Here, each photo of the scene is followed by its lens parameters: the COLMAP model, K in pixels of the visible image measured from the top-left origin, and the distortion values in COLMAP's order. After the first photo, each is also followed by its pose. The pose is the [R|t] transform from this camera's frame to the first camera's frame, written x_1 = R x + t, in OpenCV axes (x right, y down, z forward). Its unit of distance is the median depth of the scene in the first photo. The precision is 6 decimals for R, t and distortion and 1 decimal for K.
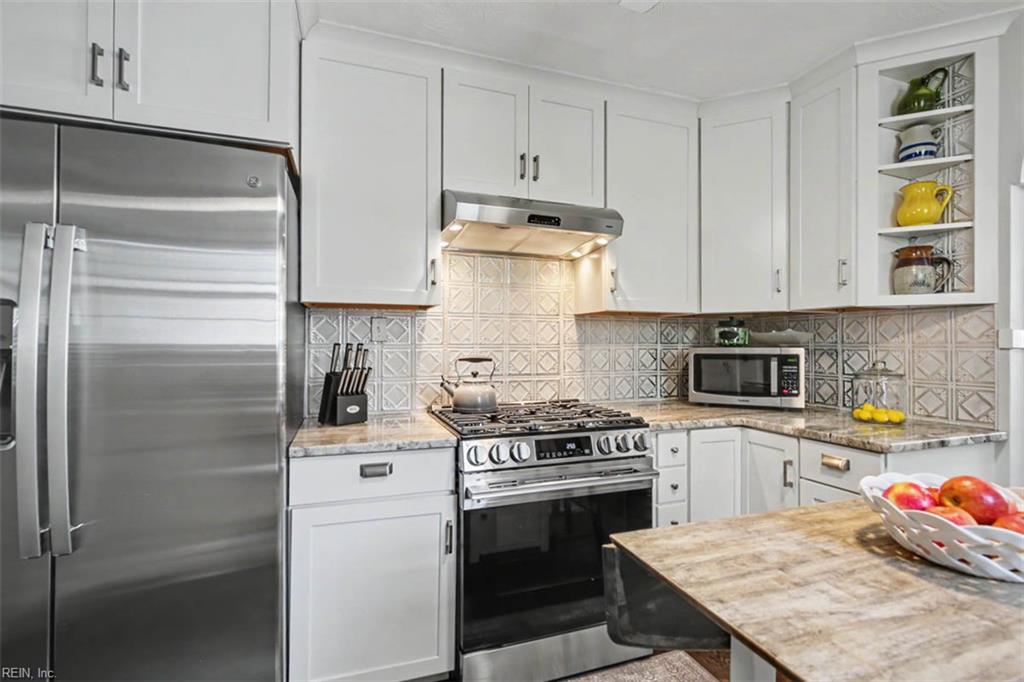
lens RADIAL K [[480.9, 0, 514.0], [0, 480.9, 342.5], [0, 0, 1]] dist [-0.000704, -0.001022]
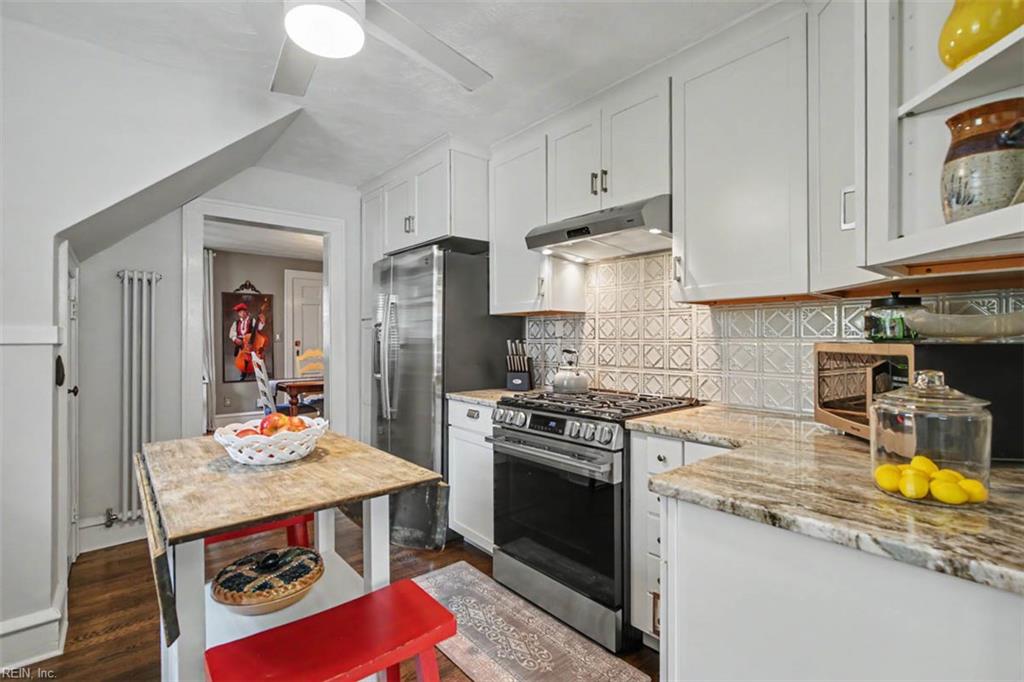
lens RADIAL K [[480.9, 0, 513.7], [0, 480.9, 335.0], [0, 0, 1]] dist [-0.000704, -0.001022]
pose [[0.354698, -0.008242, -0.934944, 1.040698], [0.007903, 0.999952, -0.005817, -0.000810], [0.934947, -0.005326, 0.354746, 0.416748]]
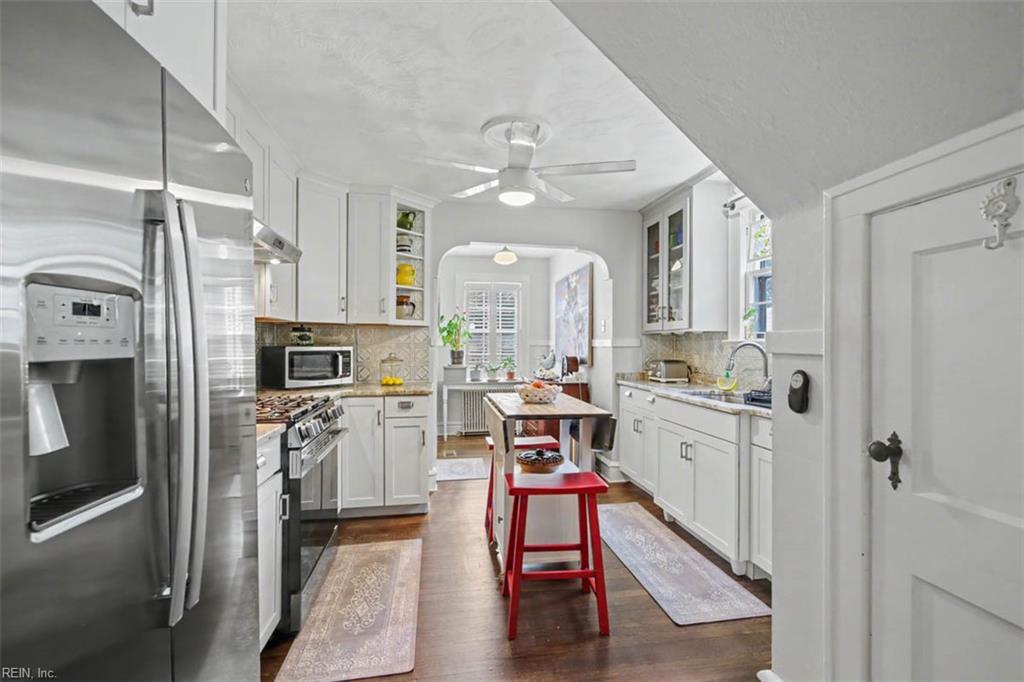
lens RADIAL K [[480.9, 0, 512.7], [0, 480.9, 344.0], [0, 0, 1]] dist [-0.000704, -0.001022]
pose [[0.182244, -0.005656, 0.983237, -1.000908], [-0.009052, 0.999931, 0.007430, -0.016340], [-0.983212, -0.010254, 0.182180, 0.175878]]
